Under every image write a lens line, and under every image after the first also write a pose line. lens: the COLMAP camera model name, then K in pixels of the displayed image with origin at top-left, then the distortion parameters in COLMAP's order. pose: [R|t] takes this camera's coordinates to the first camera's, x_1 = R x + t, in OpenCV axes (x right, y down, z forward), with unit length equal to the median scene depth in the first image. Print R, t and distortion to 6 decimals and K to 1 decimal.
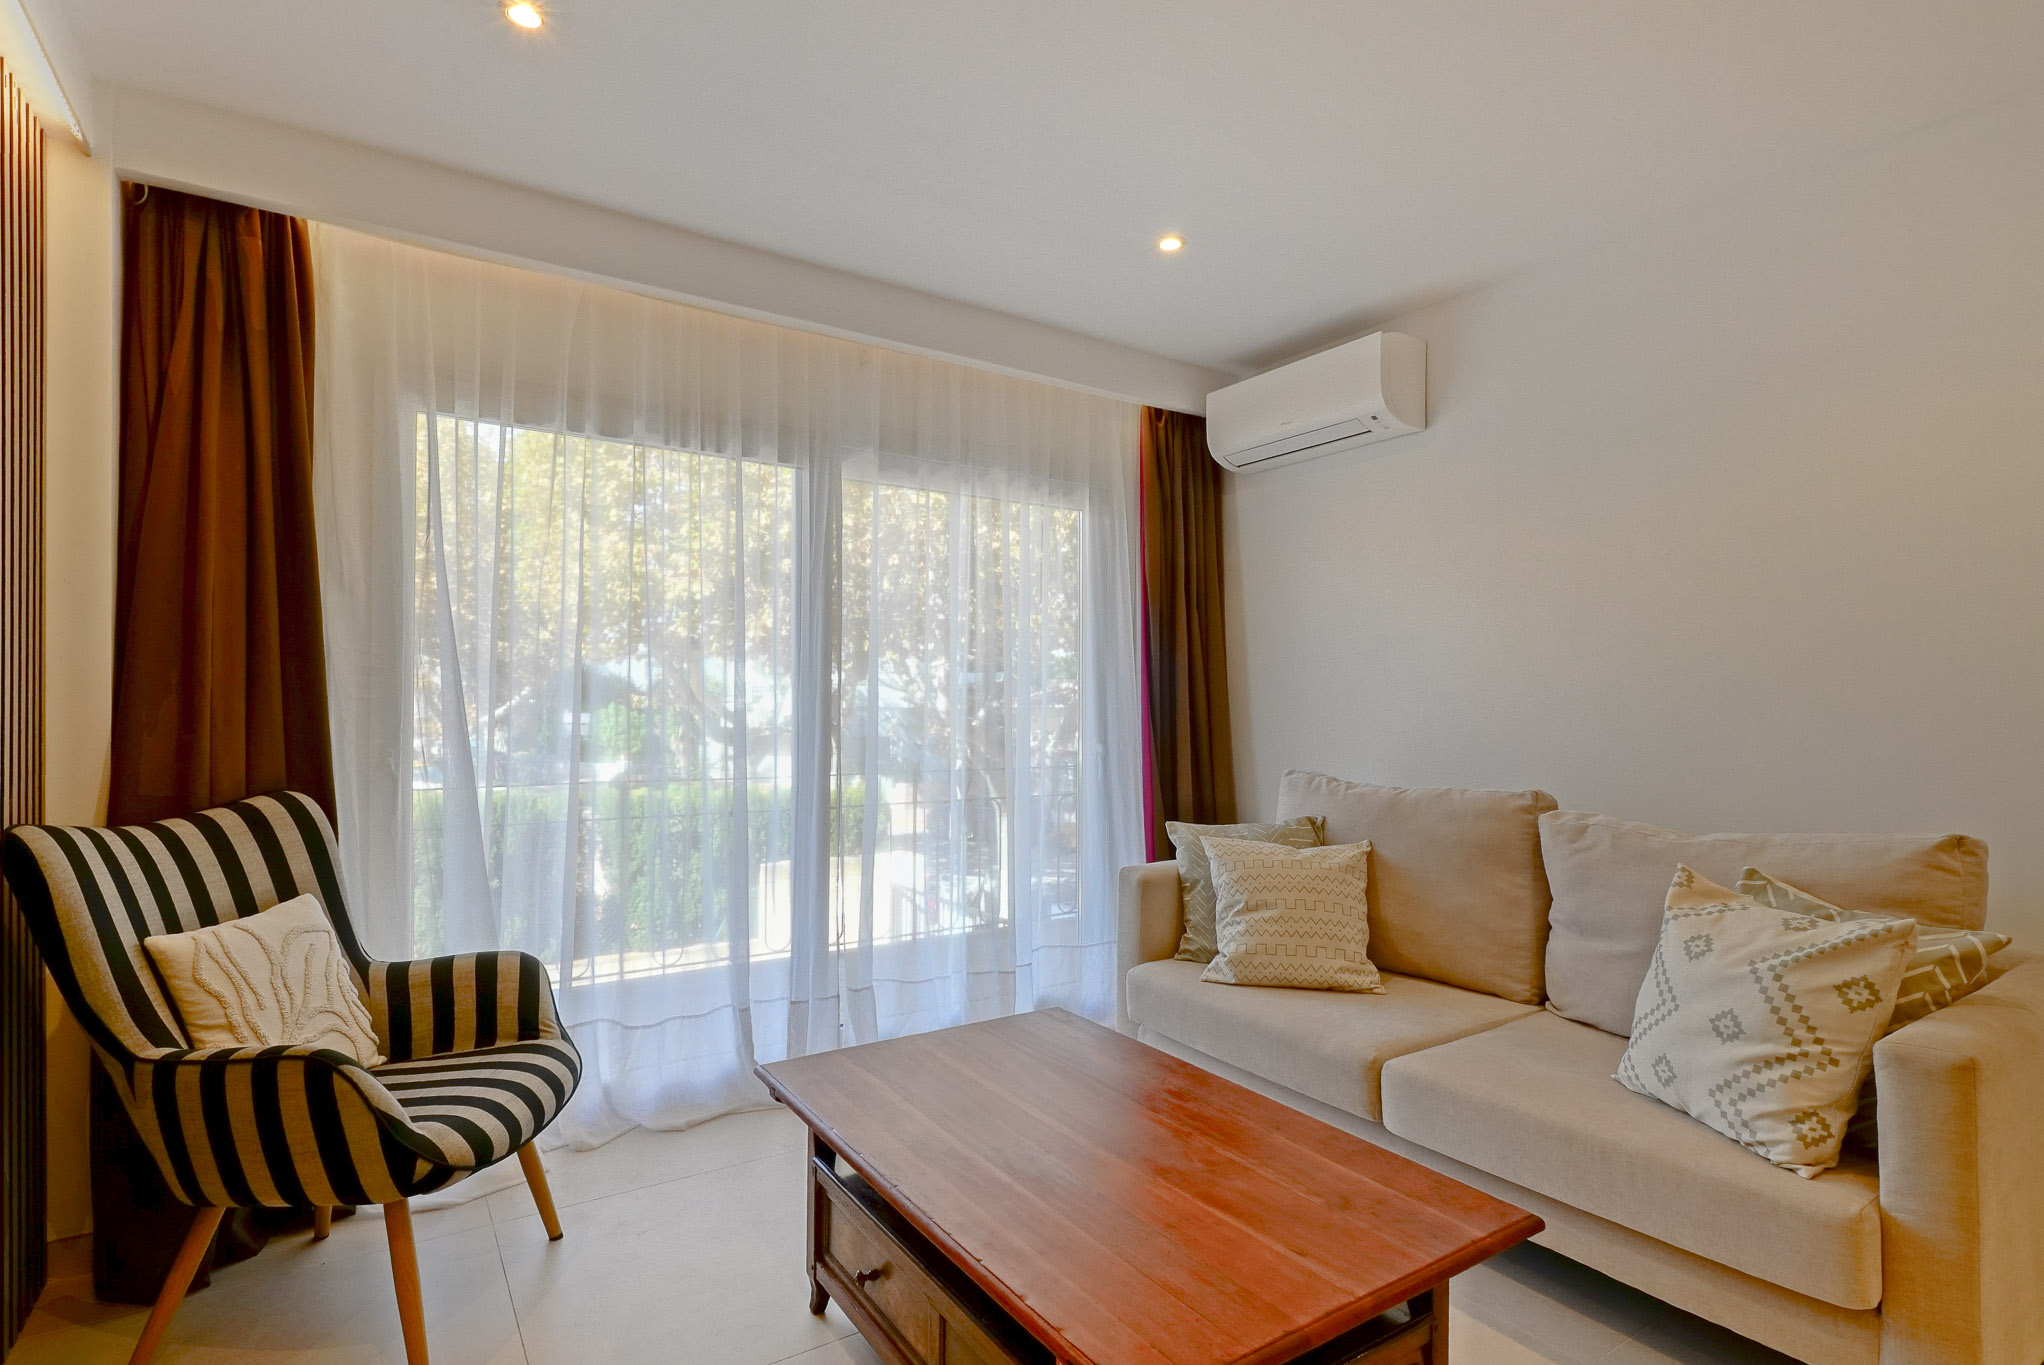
lens RADIAL K [[1027.0, 0, 1016.5], [0, 1027.0, 708.1], [0, 0, 1]] dist [0.024014, -0.000019]
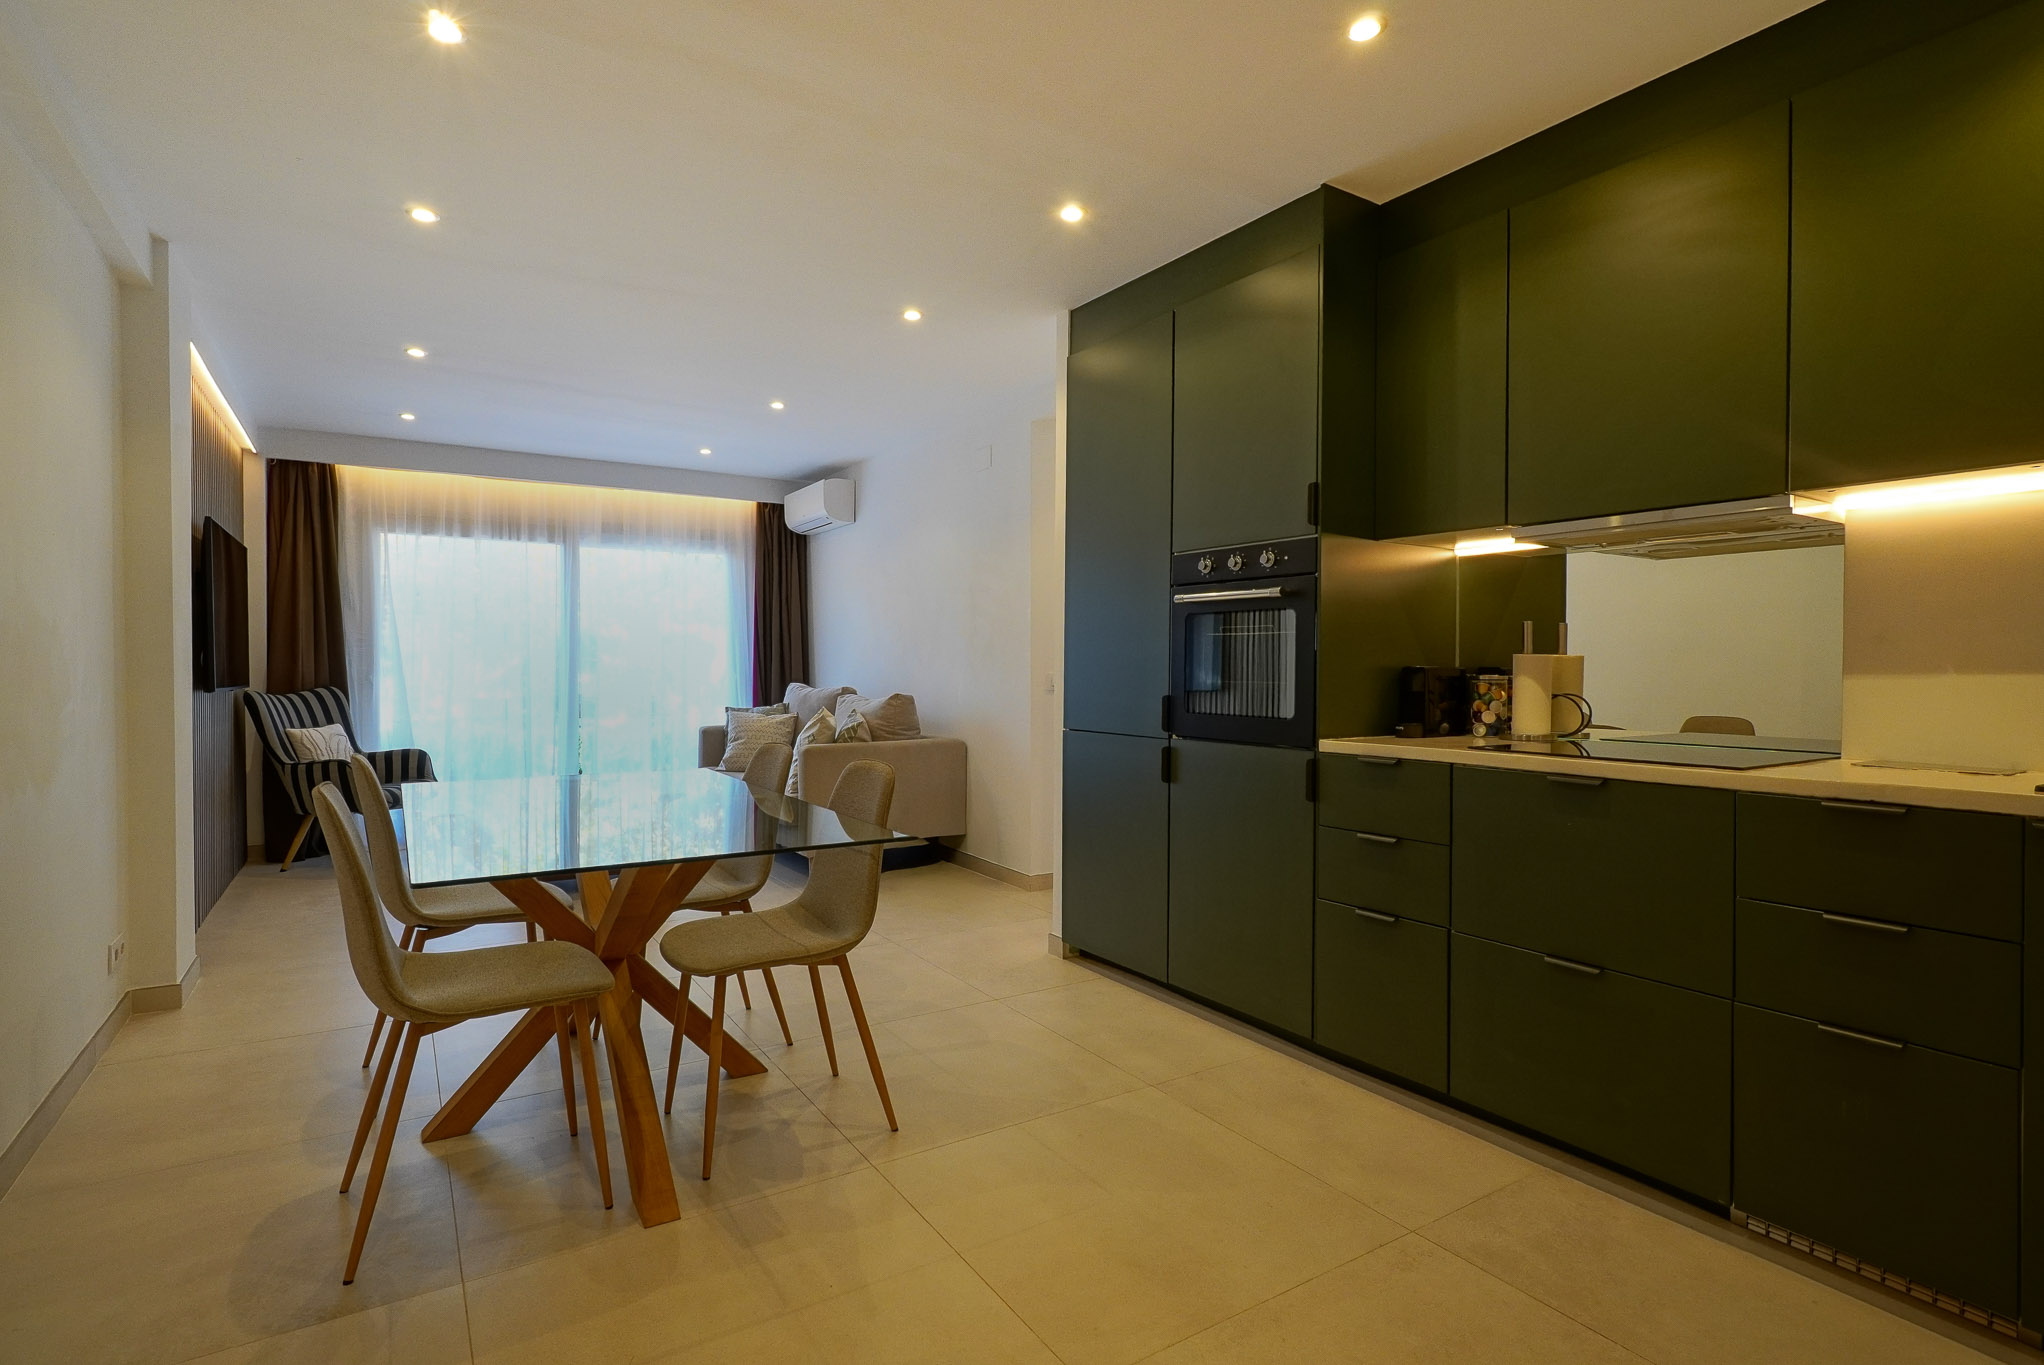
lens RADIAL K [[993.2, 0, 1014.3], [0, 993.2, 675.6], [0, 0, 1]] dist [0.001207, 0.000894]
pose [[0.999895, -0.014073, -0.003457, 1.043528], [0.014094, 0.999882, 0.006112, 0.062255], [0.003370, -0.006160, 0.999975, -1.513744]]
